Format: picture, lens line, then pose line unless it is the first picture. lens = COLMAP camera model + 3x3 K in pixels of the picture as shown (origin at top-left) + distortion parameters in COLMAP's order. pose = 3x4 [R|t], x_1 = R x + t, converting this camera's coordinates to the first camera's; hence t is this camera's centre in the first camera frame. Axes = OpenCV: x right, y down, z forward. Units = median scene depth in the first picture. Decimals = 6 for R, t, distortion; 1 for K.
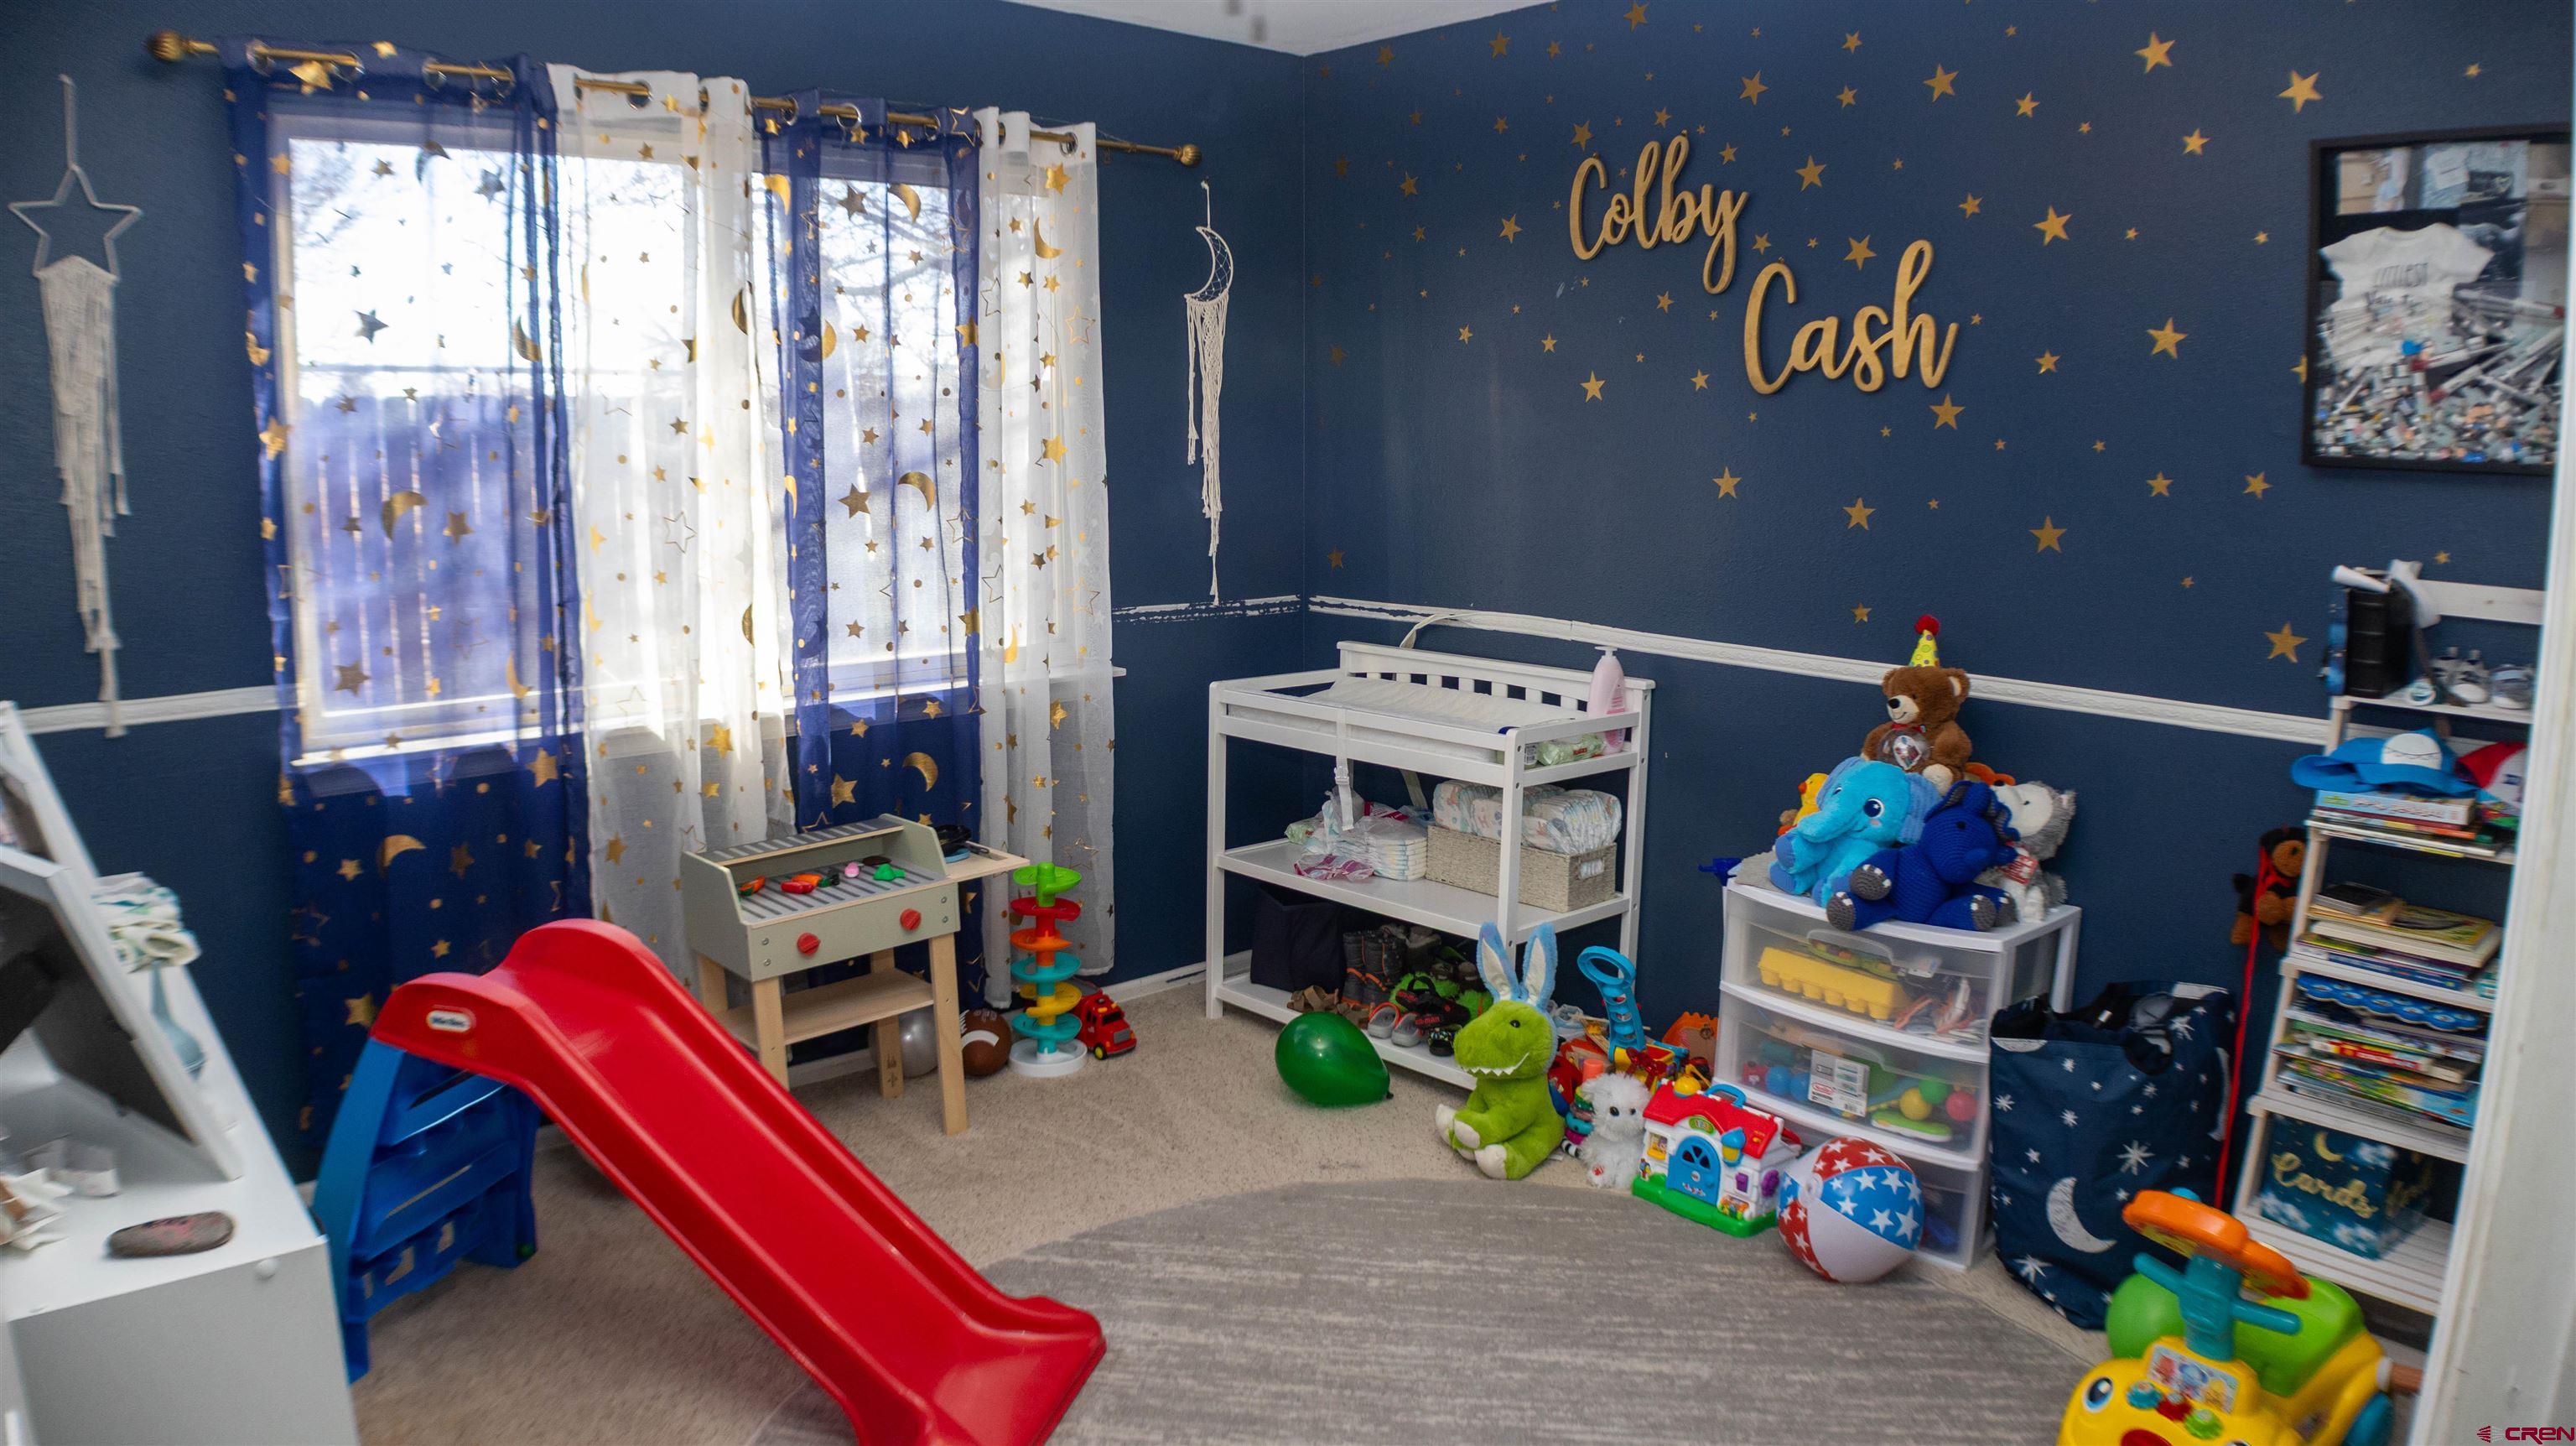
lens RADIAL K [[1648.9, 0, 1288.0], [0, 1648.9, 723.0], [0, 0, 1]] dist [-0.135943, 0.010573]
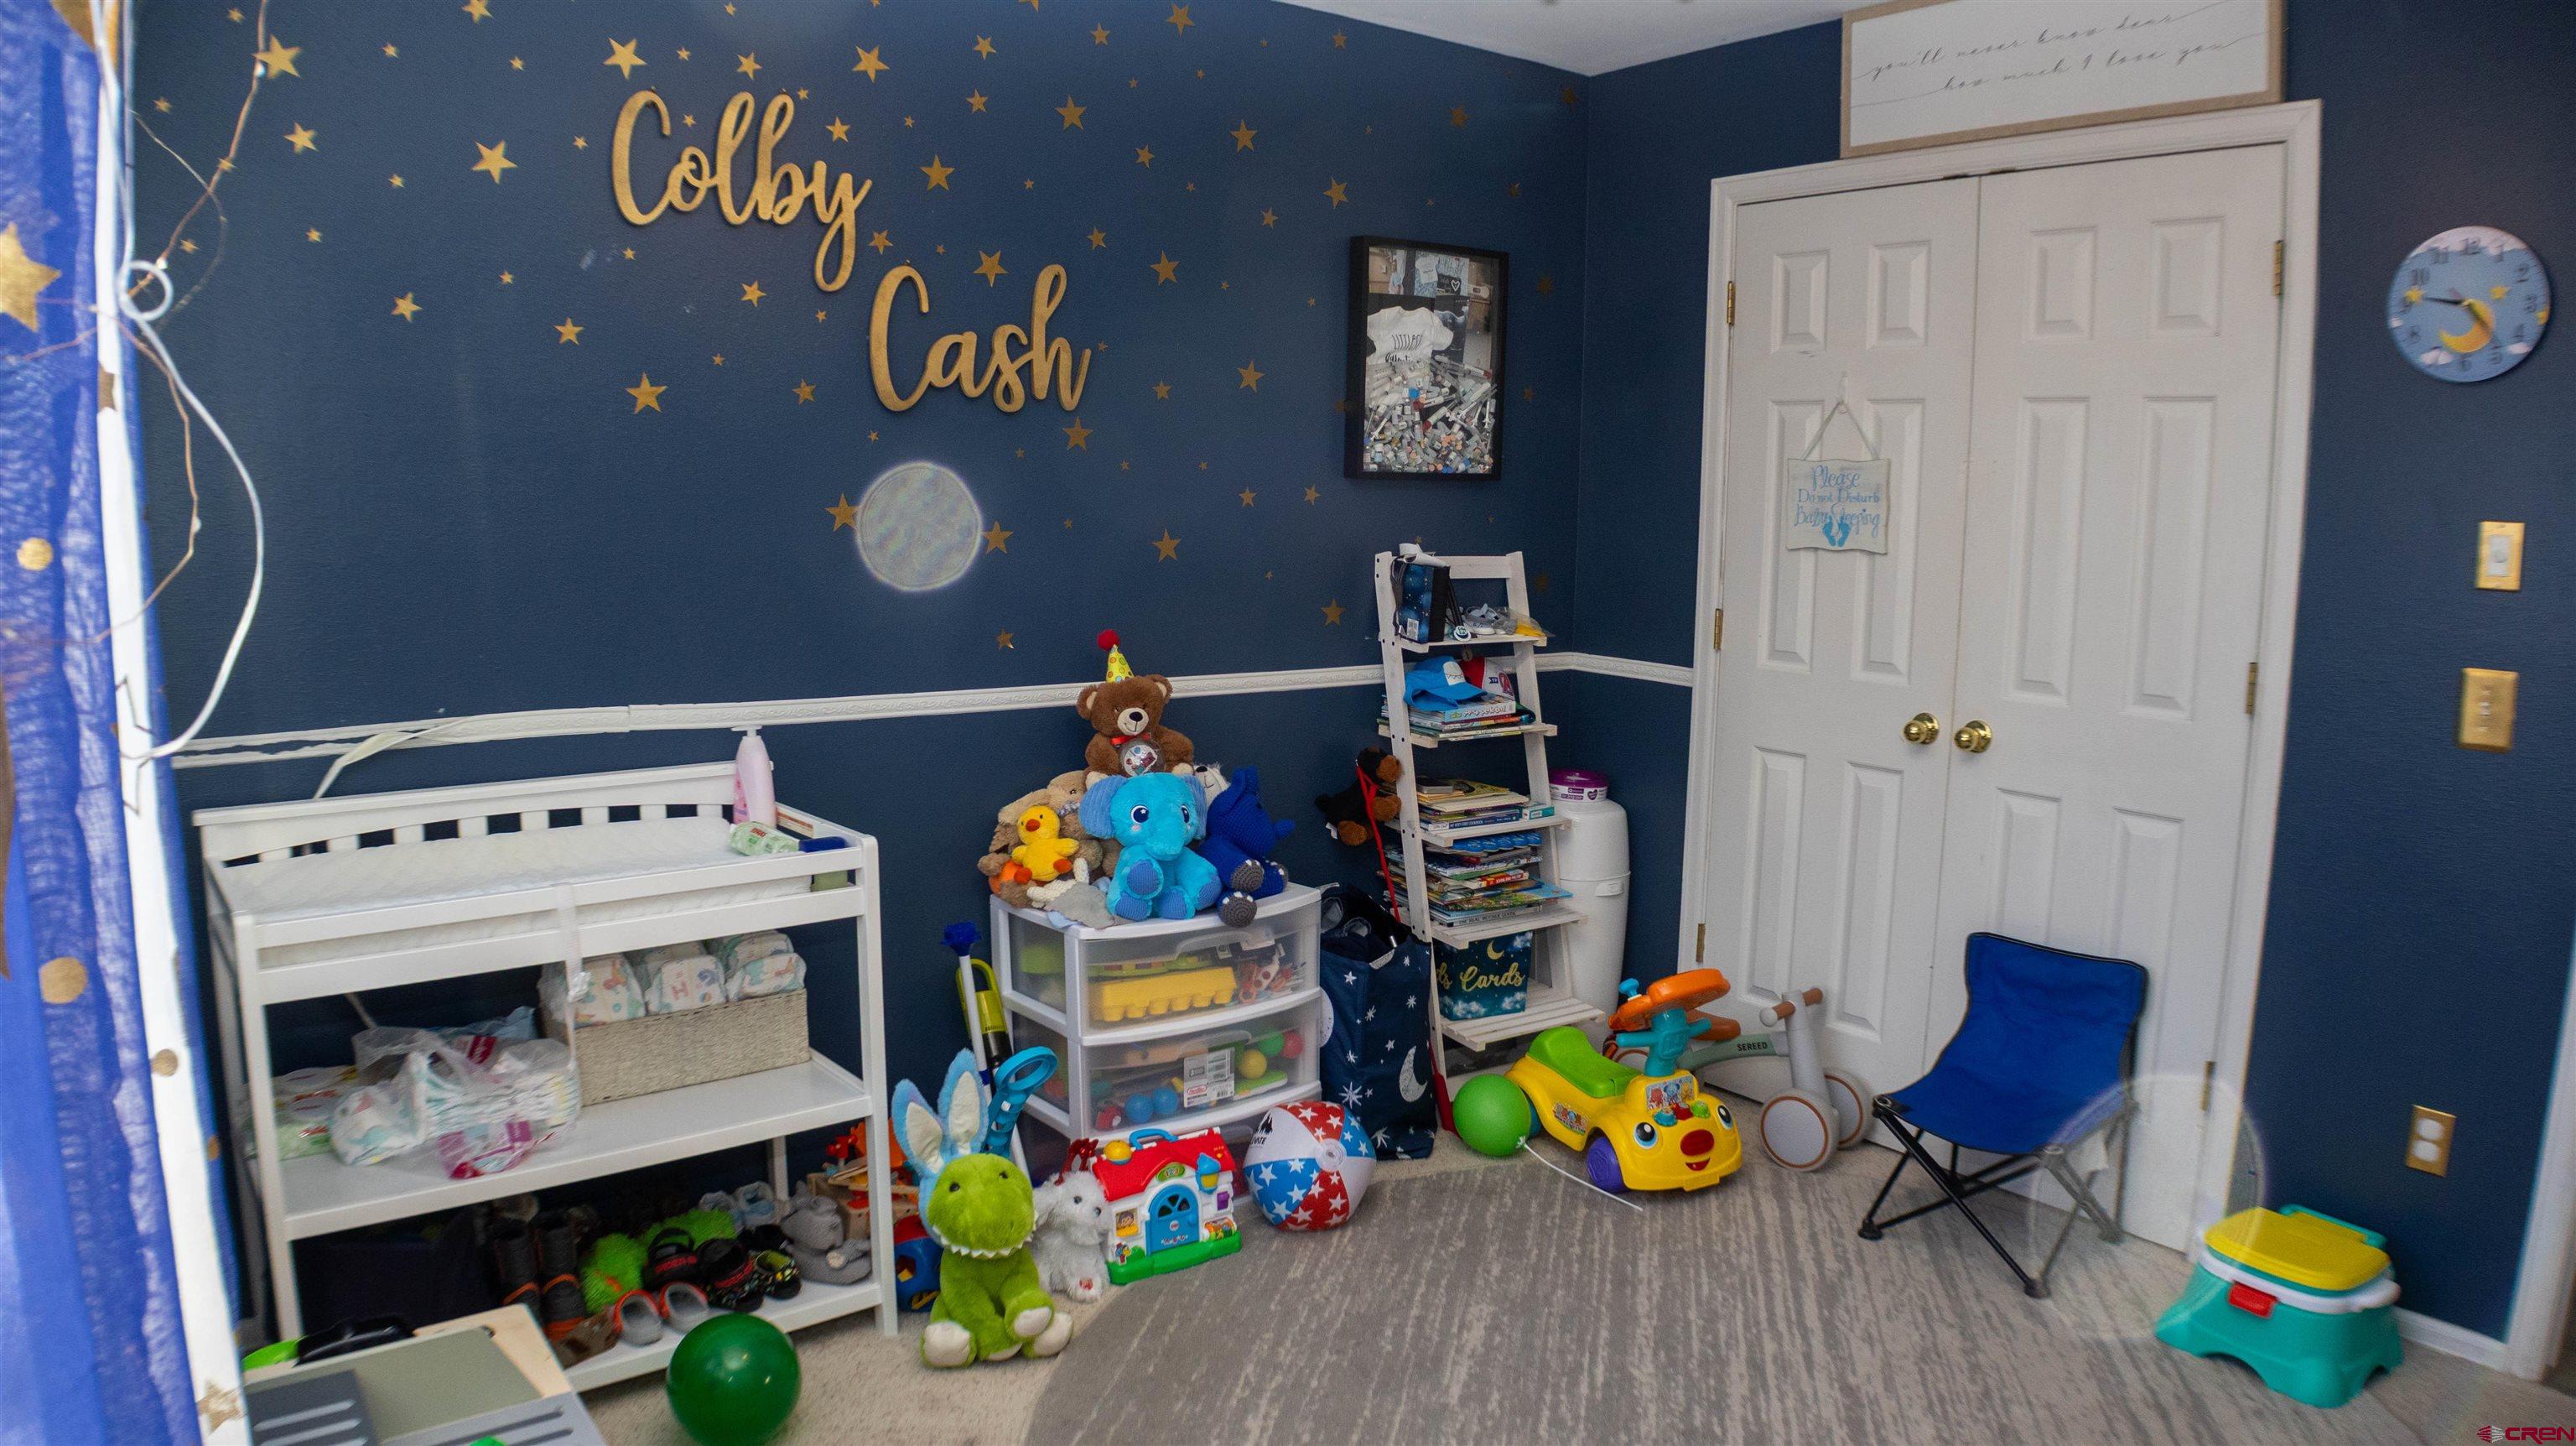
lens RADIAL K [[1655.8, 0, 1288.0], [0, 1655.8, 723.0], [0, 0, 1]] dist [-0.162640, 0.043517]
pose [[0.089245, -0.151045, 0.984490, -0.648413], [0.150428, 0.979140, 0.136588, -0.135527], [-0.984585, 0.135905, 0.110105, 0.773452]]
